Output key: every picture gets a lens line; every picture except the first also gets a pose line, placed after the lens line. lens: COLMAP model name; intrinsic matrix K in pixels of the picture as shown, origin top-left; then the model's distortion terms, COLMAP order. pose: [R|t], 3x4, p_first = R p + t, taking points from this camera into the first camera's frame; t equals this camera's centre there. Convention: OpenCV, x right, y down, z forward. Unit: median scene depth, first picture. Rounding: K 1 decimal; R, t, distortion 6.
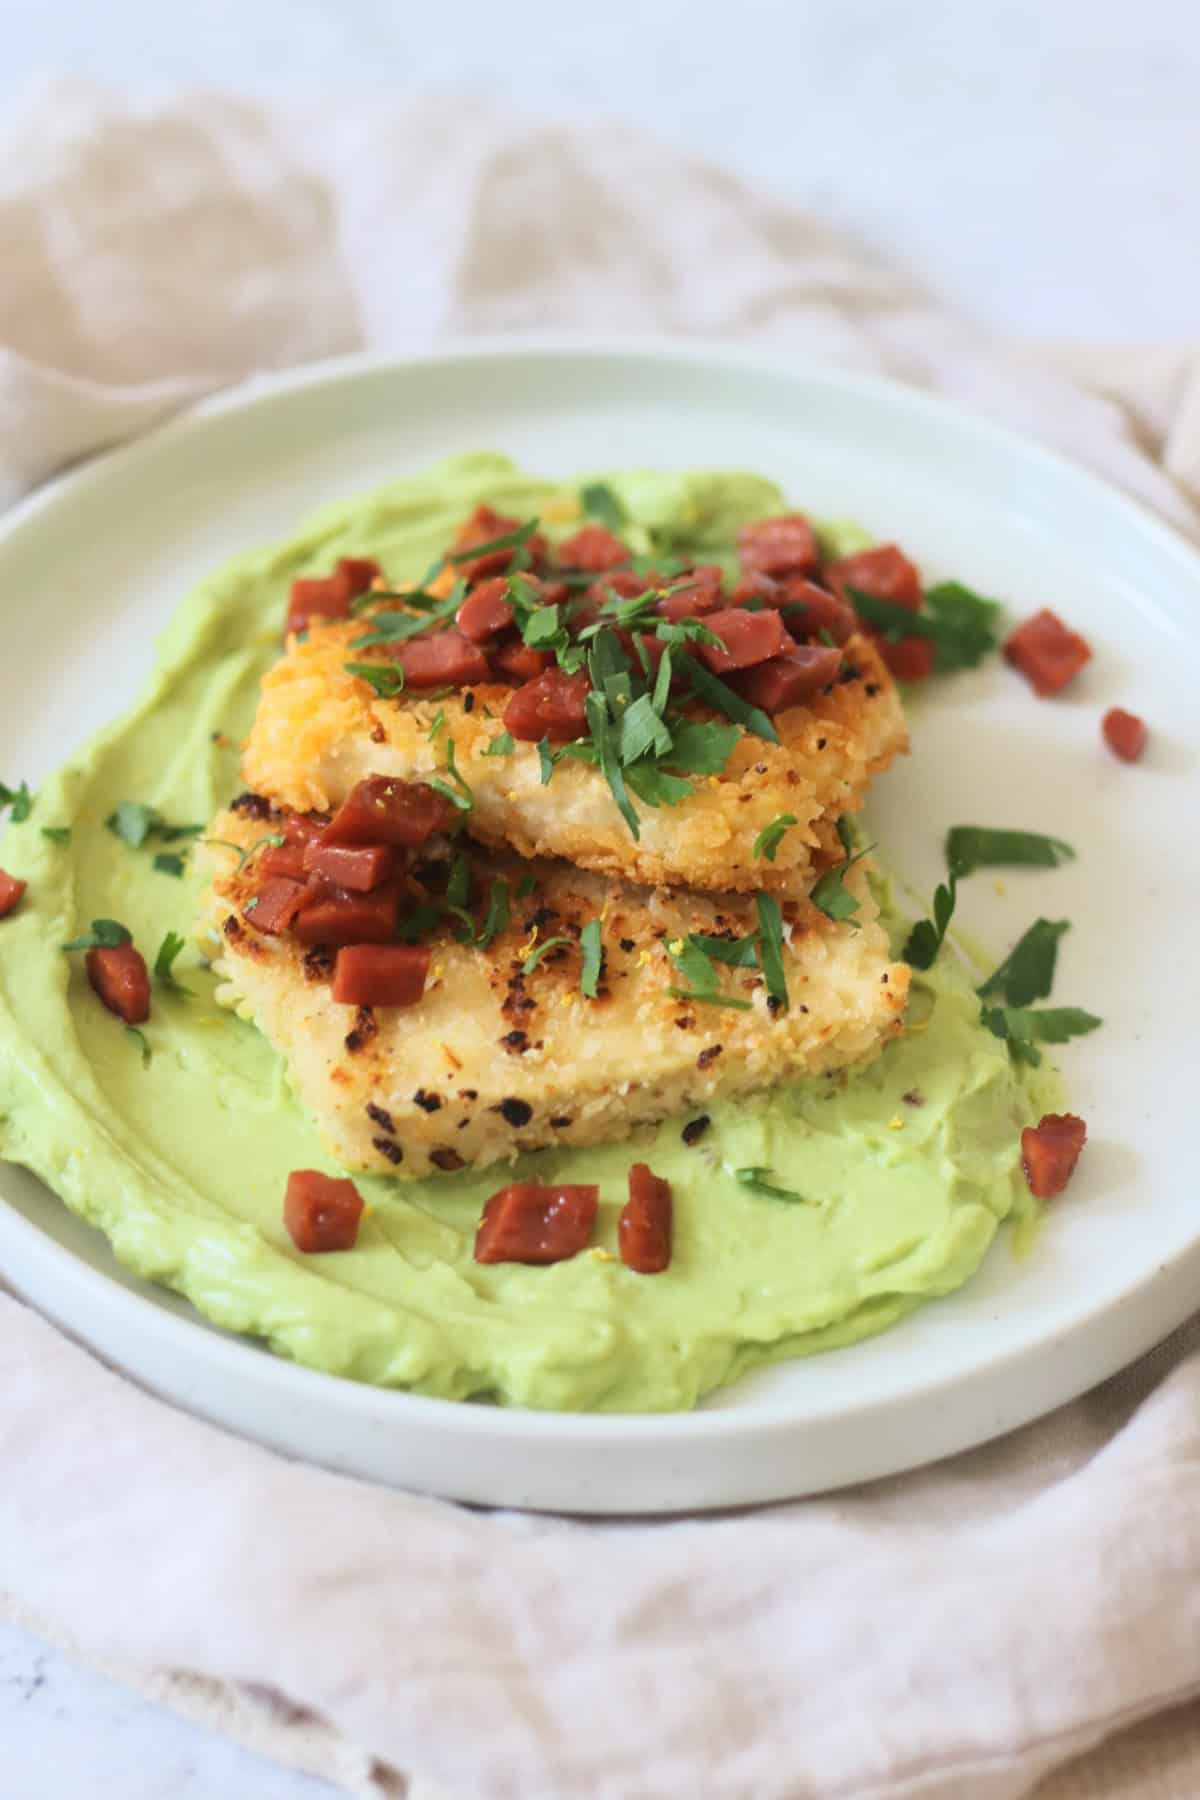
lens RADIAL K [[4611.9, 0, 564.1], [0, 4611.9, 904.5], [0, 0, 1]] dist [-0.062537, -0.835060]
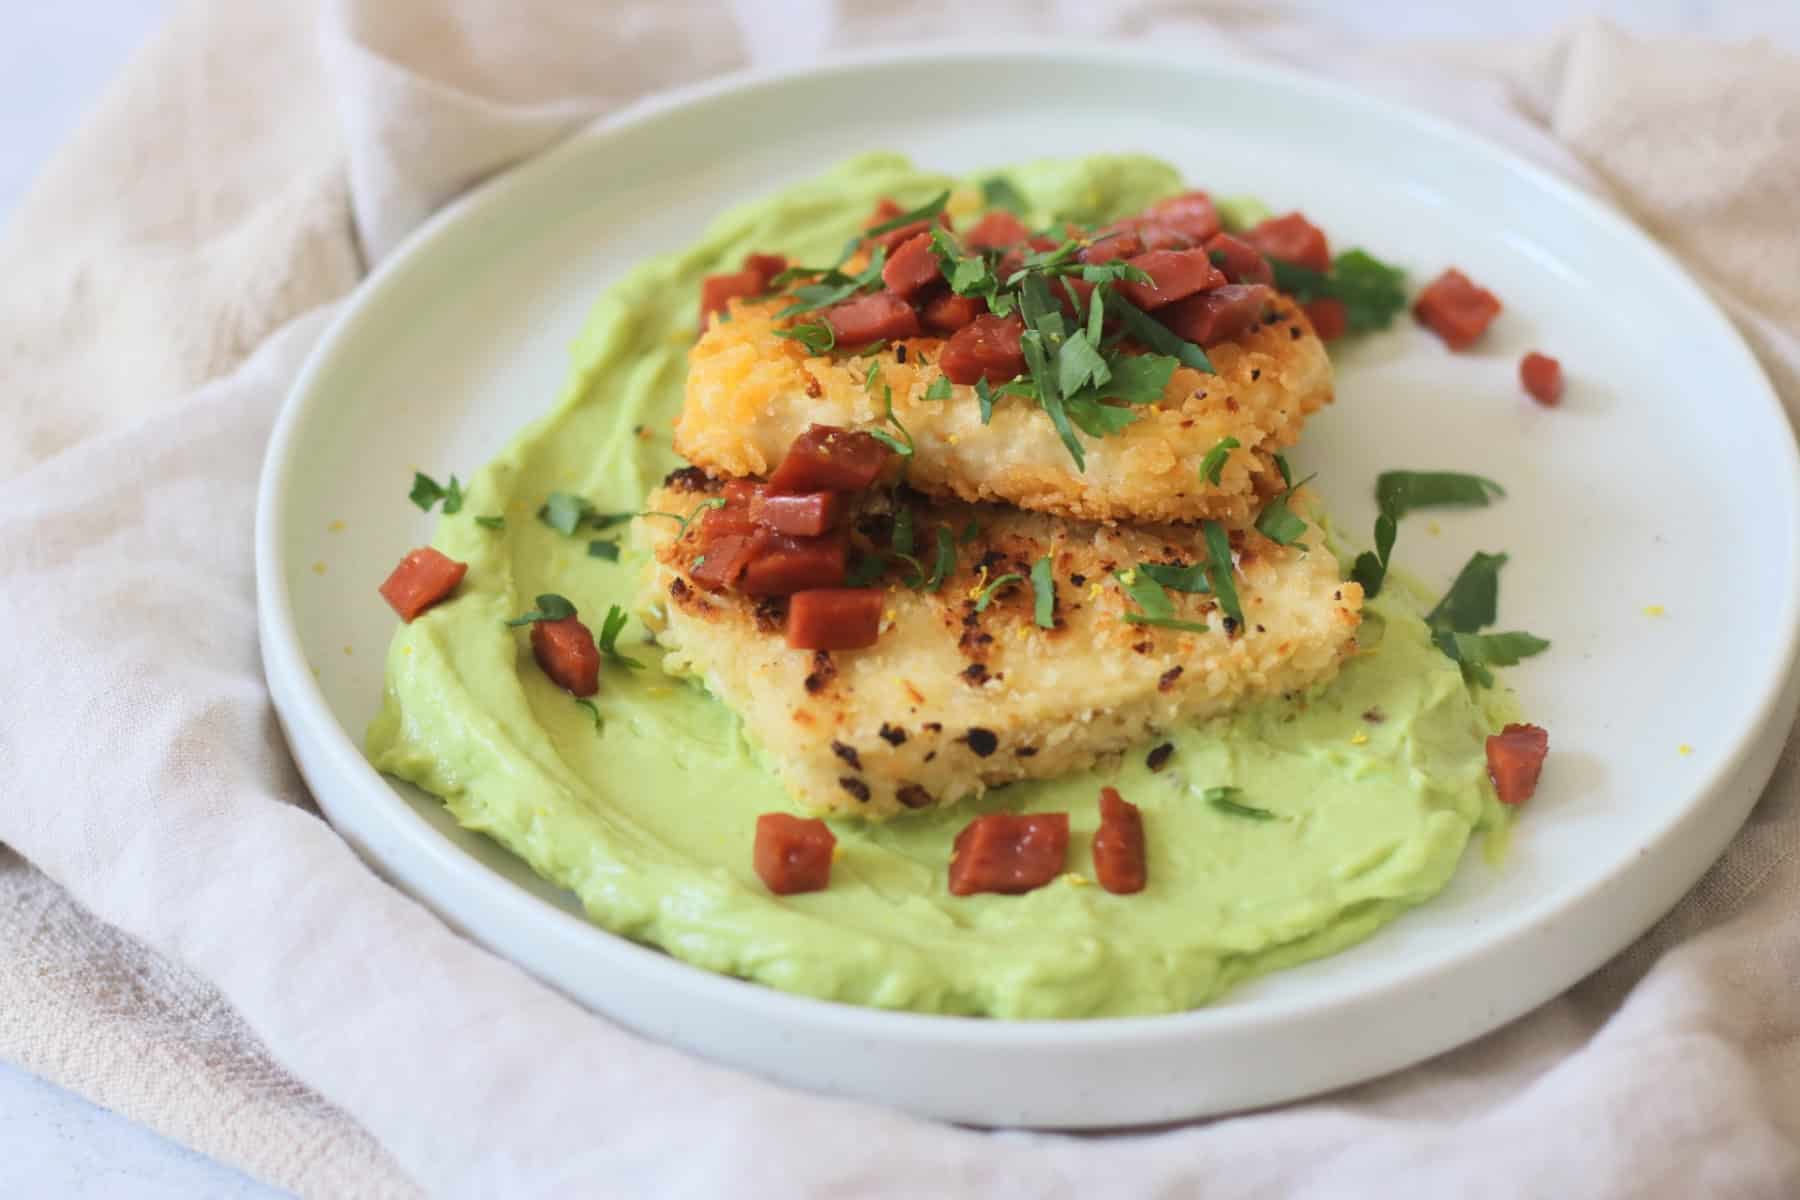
lens RADIAL K [[4611.9, 0, 900.0], [0, 4611.9, 600.0], [0, 0, 1]] dist [-0.062537, -0.835060]
pose [[0.998024, -0.059478, 0.020273, -0.045294], [0.060902, 0.995019, -0.078914, 0.089878], [-0.015478, 0.079993, 0.996675, 0.007337]]
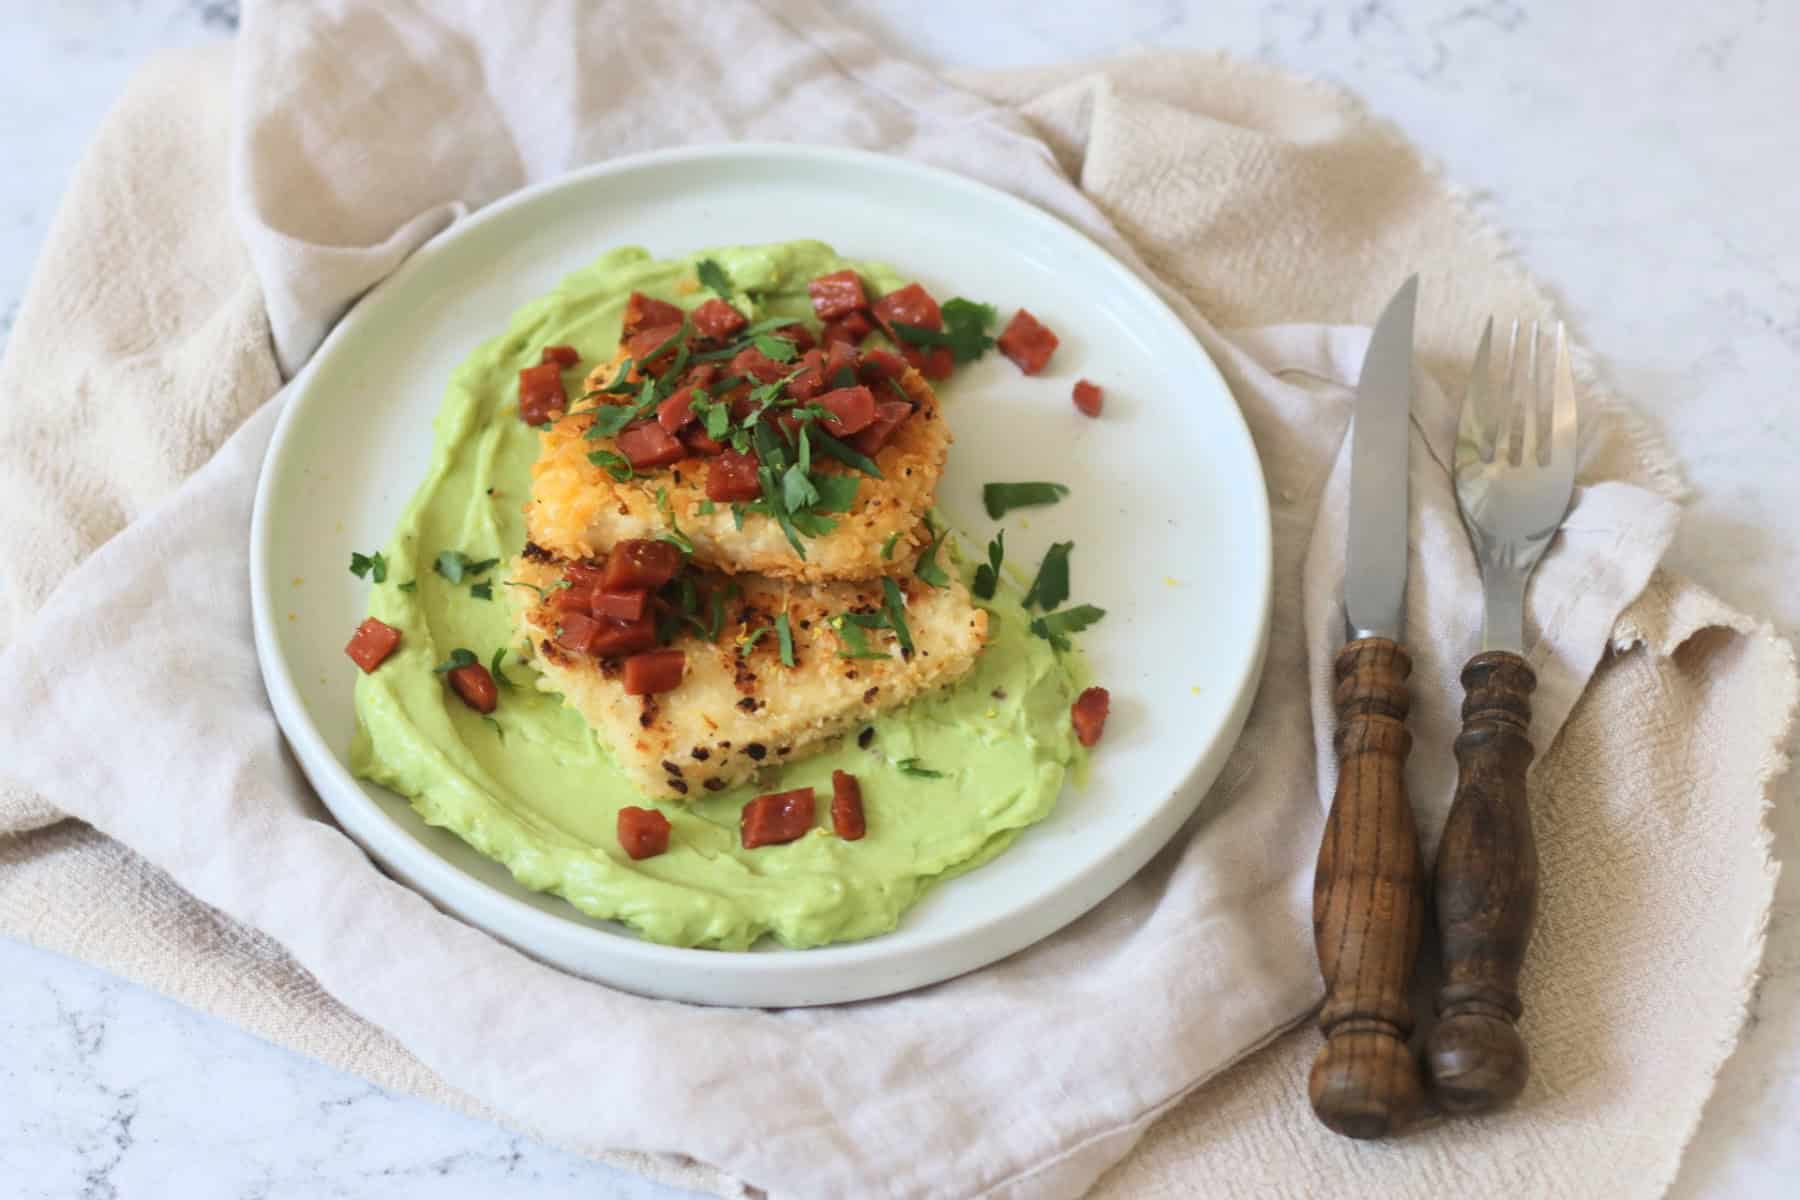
lens RADIAL K [[4611.9, 0, 900.0], [0, 4611.9, 600.0], [0, 0, 1]] dist [-0.062537, -0.835060]
pose [[0.983473, -0.145695, 0.107487, -0.120469], [0.126328, 0.977476, 0.169064, -0.257853], [-0.129698, -0.152691, 0.979726, -0.520315]]
